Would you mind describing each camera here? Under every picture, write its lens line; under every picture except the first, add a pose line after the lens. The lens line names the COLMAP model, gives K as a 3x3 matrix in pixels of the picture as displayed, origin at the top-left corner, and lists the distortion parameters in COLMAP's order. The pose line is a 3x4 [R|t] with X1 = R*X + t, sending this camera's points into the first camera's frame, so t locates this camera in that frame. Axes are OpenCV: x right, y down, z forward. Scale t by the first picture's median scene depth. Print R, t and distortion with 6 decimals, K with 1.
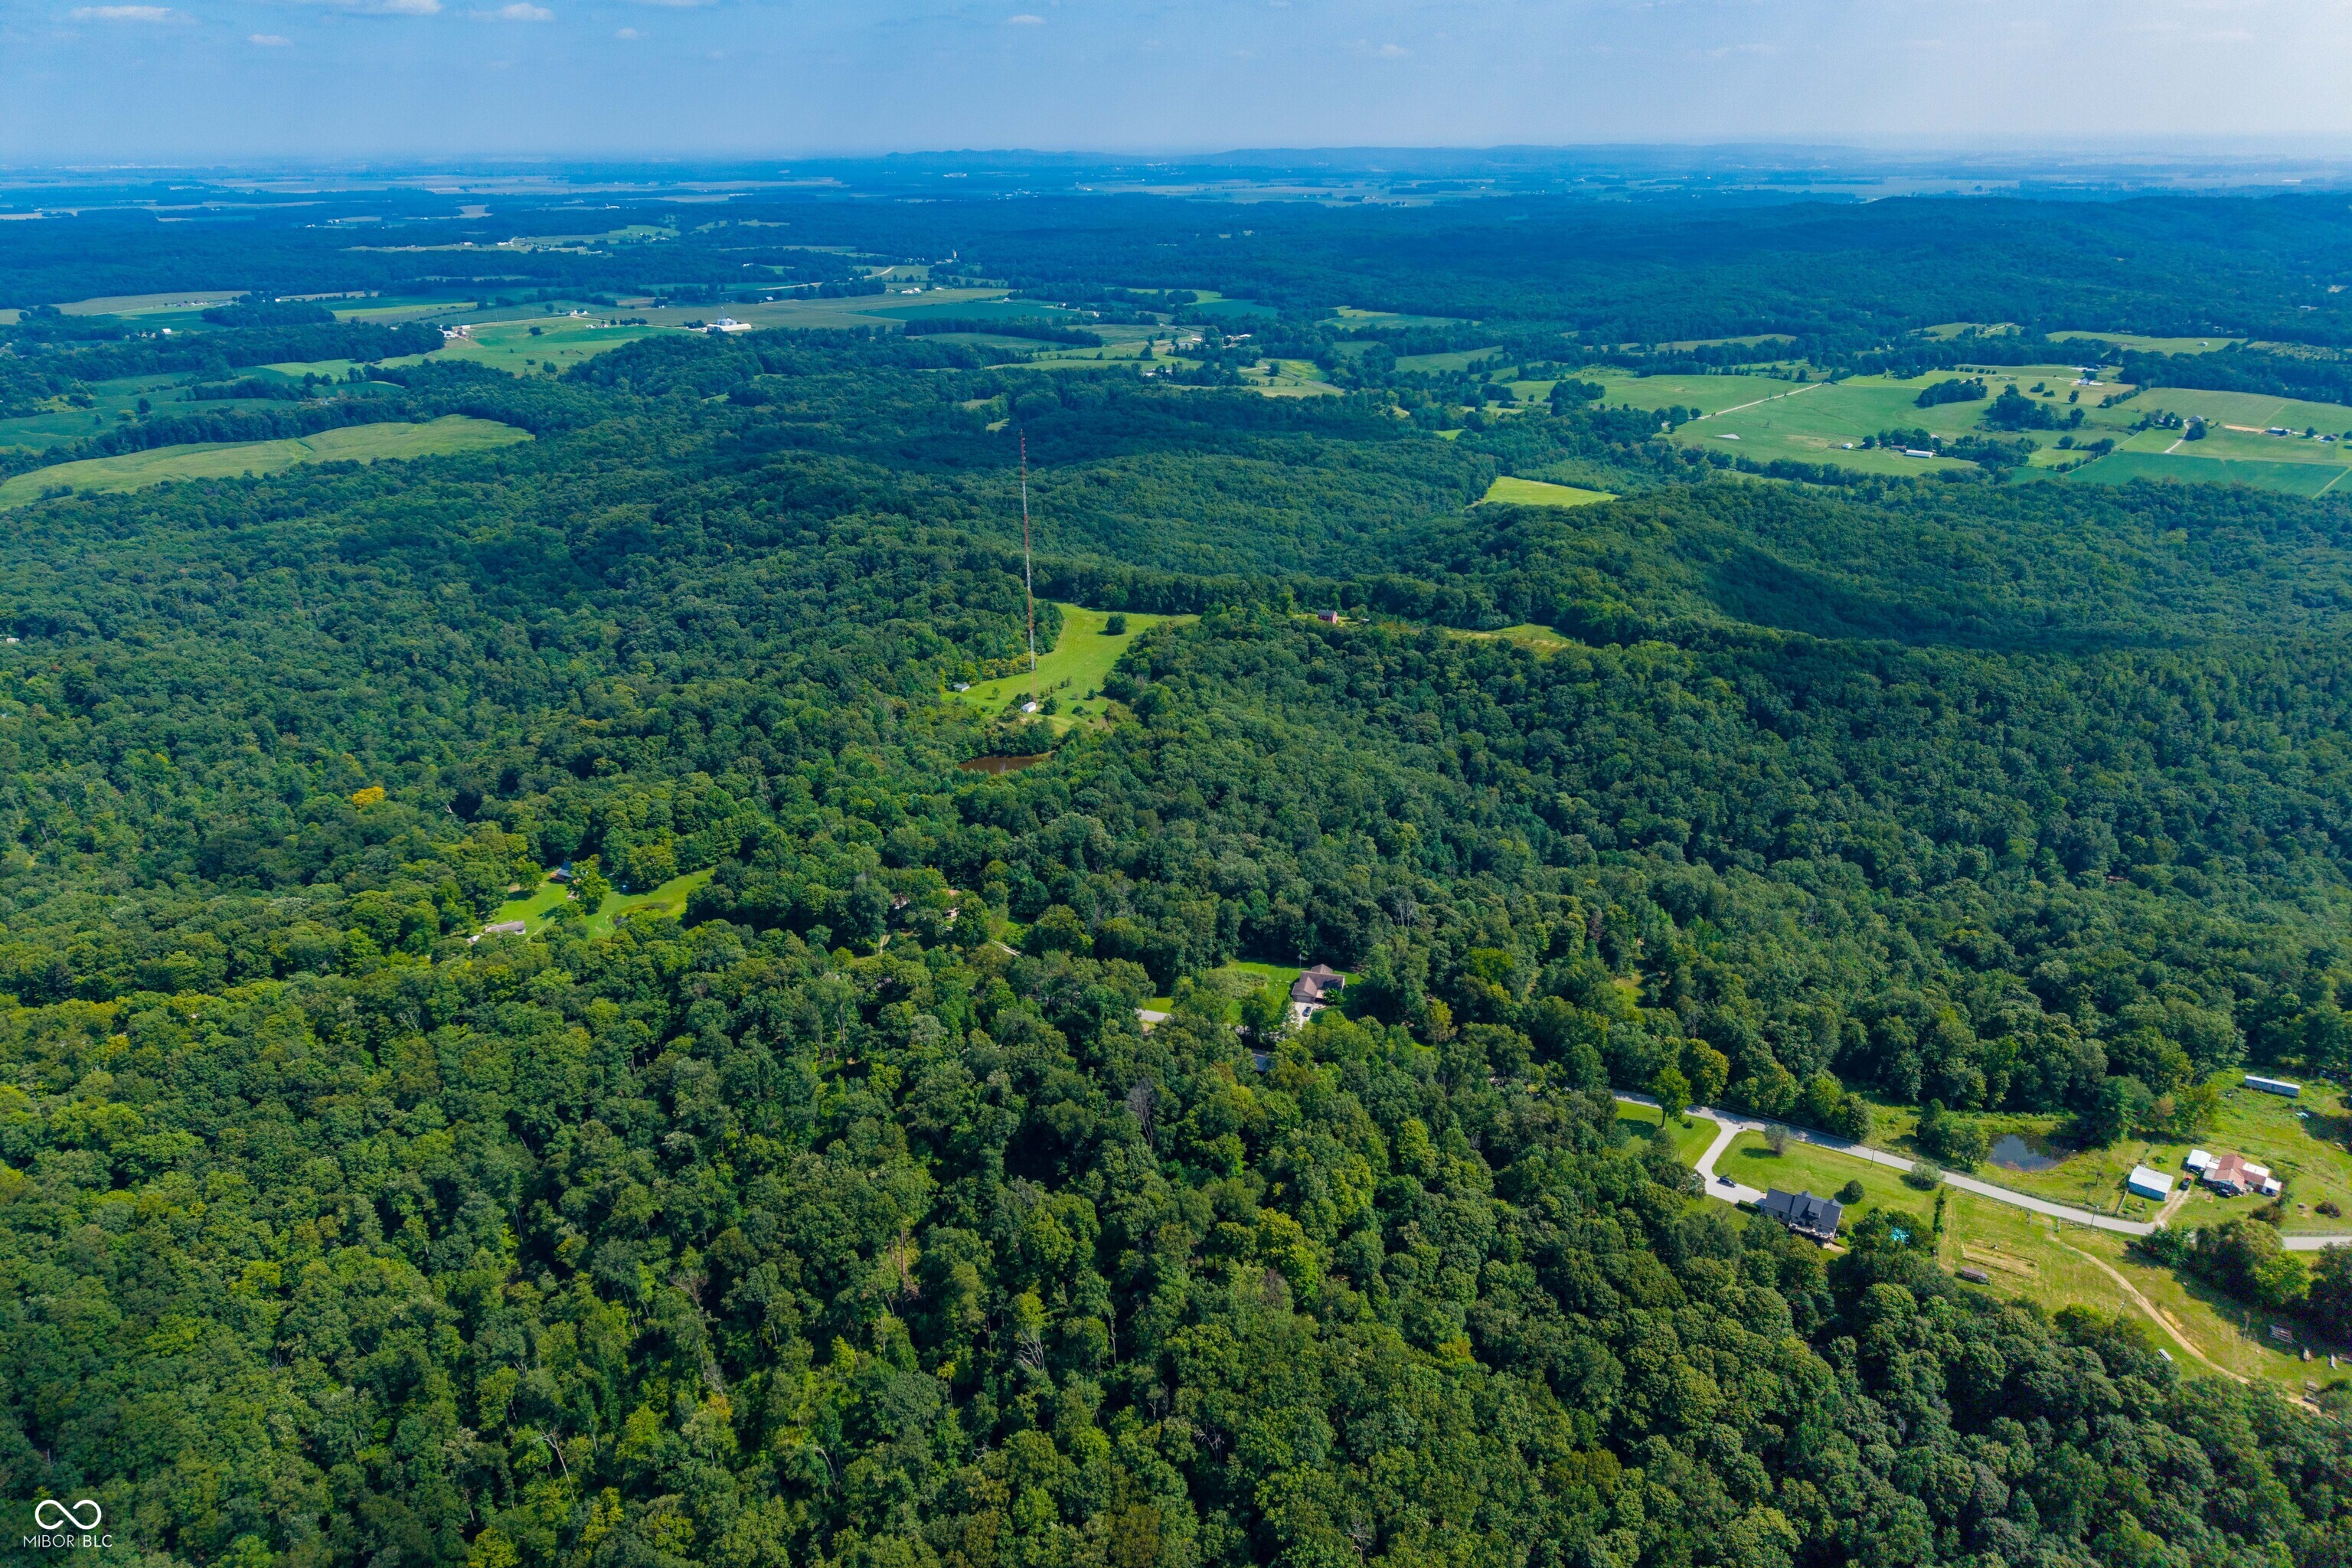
lens RADIAL K [[1539.7, 0, 1176.0], [0, 1539.7, 784.0], [0, 0, 1]] dist [0.018140, -0.029325]
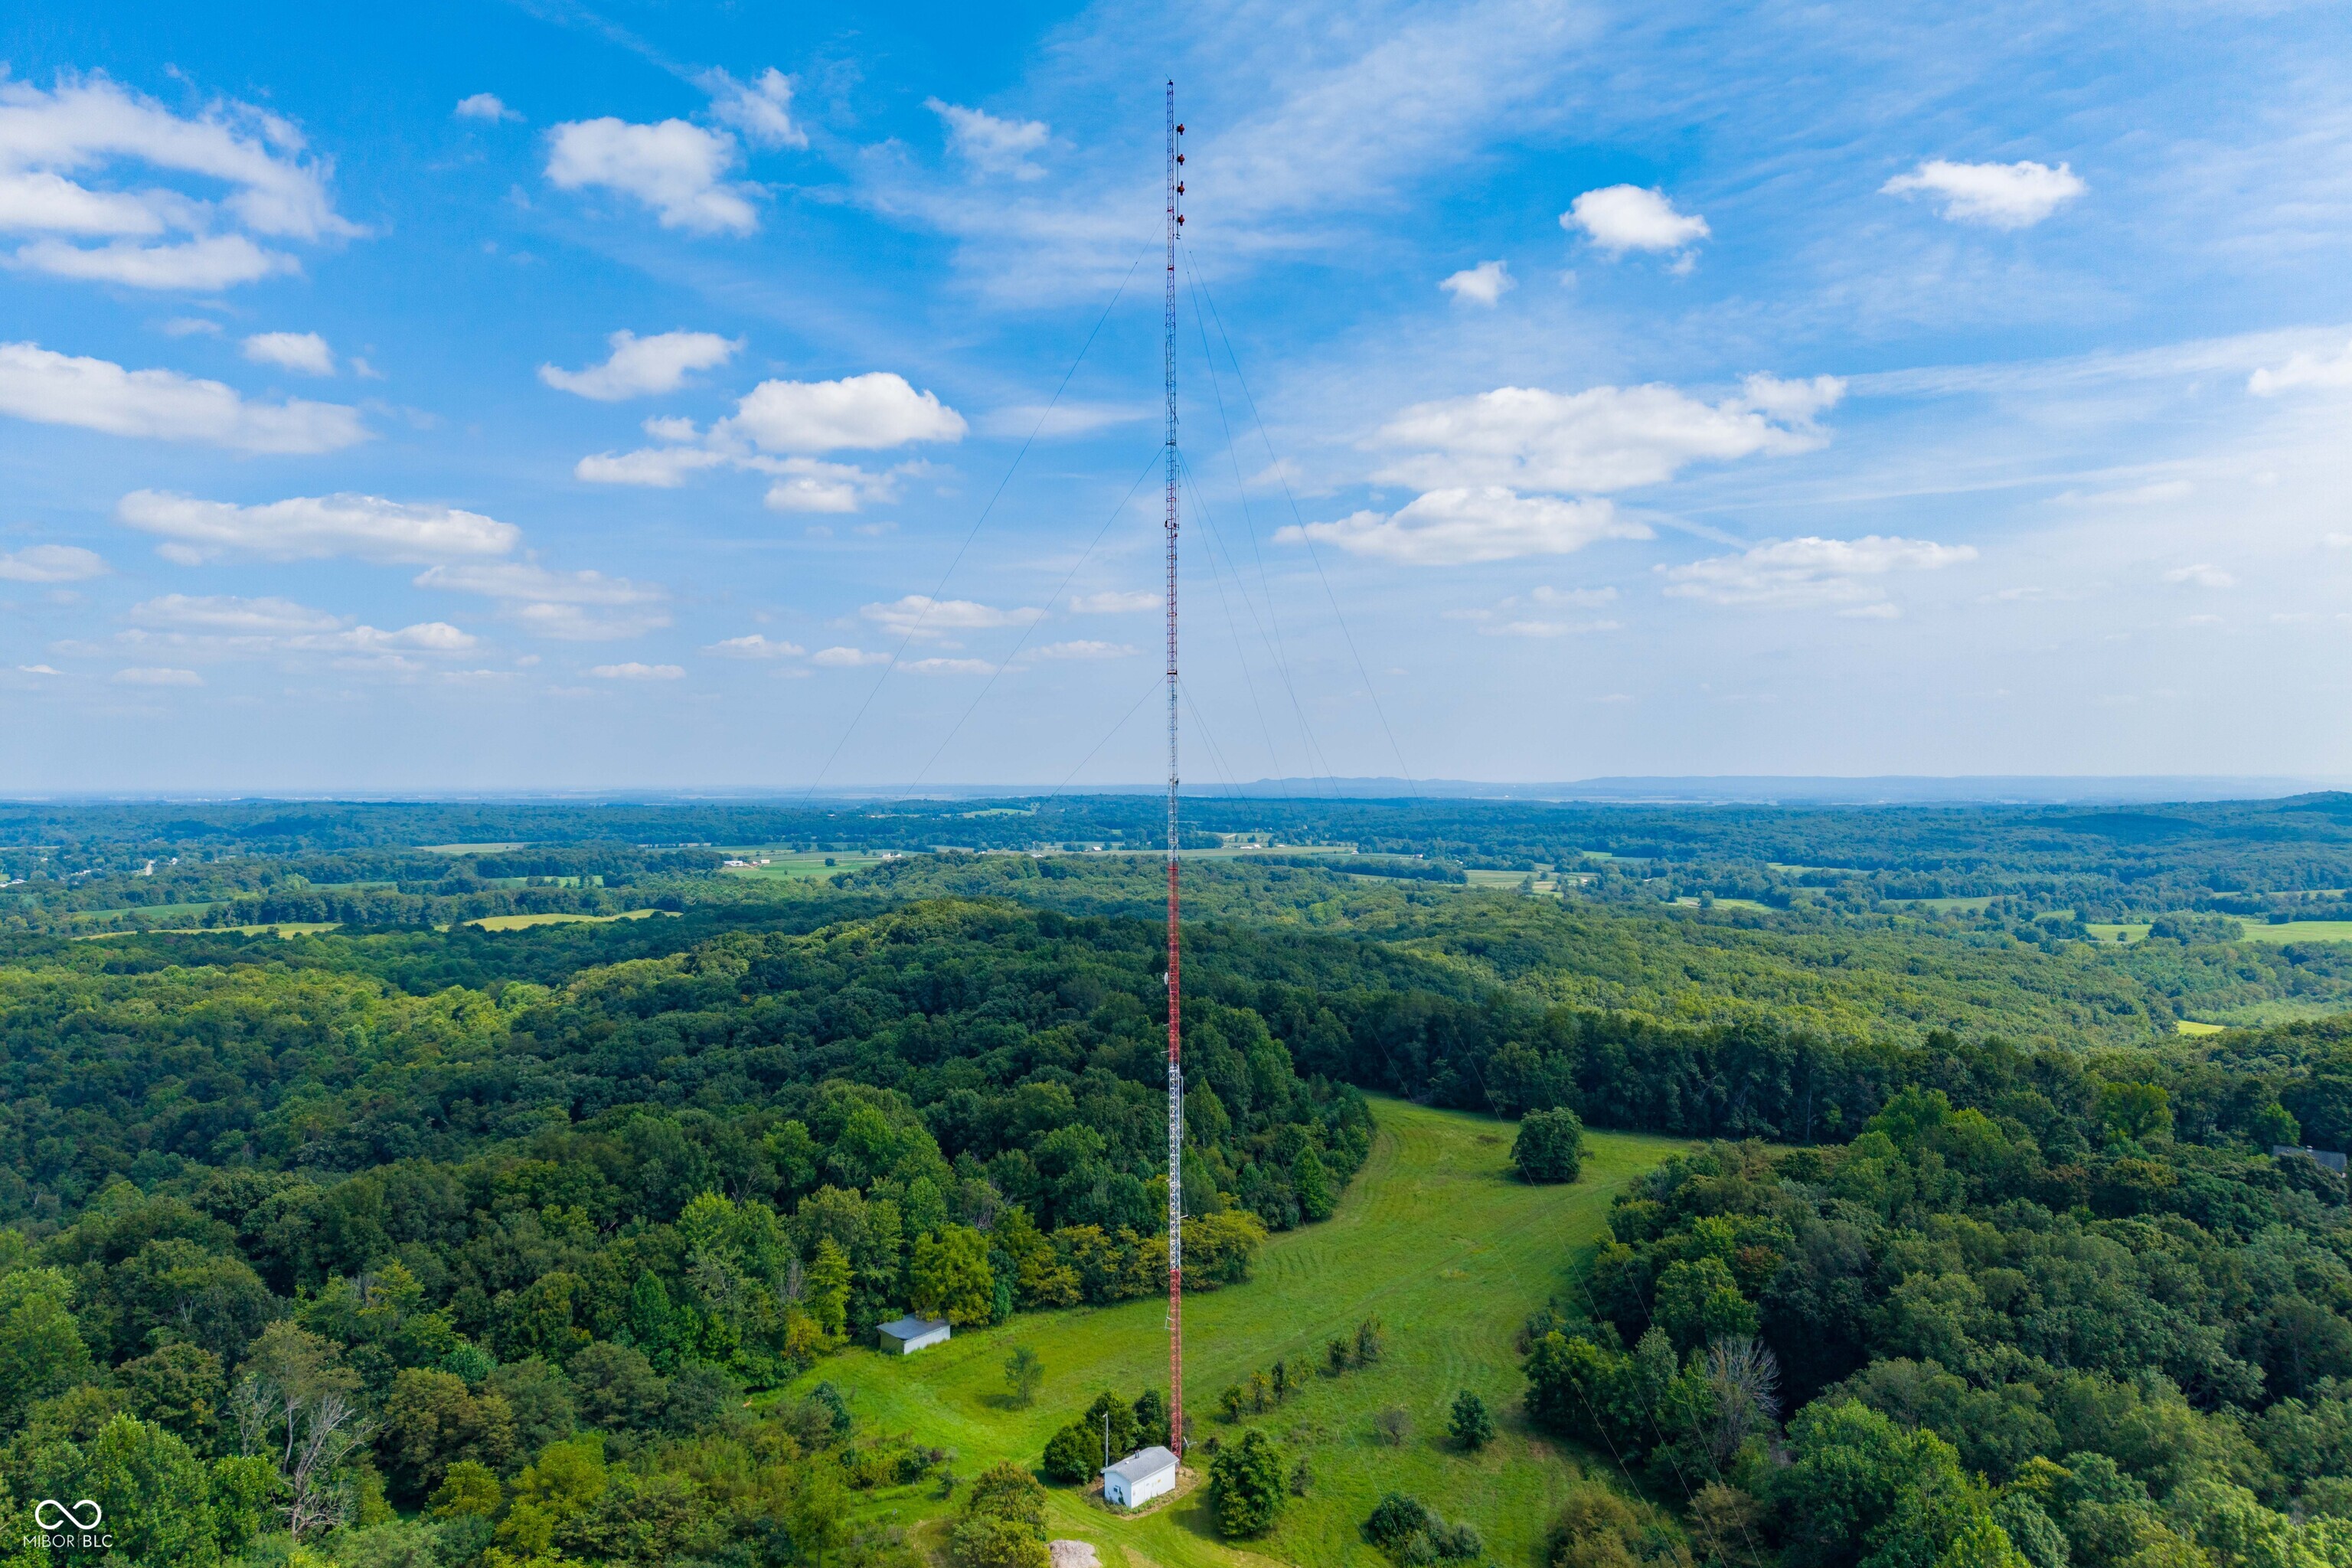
lens RADIAL K [[1539.7, 0, 1176.0], [0, 1539.7, 784.0], [0, 0, 1]] dist [0.018140, -0.029325]
pose [[0.973931, 0.004128, -0.226808, -0.040953], [-0.091266, 0.922474, -0.375117, -0.049159], [0.207676, 0.386038, 0.898802, 0.675553]]
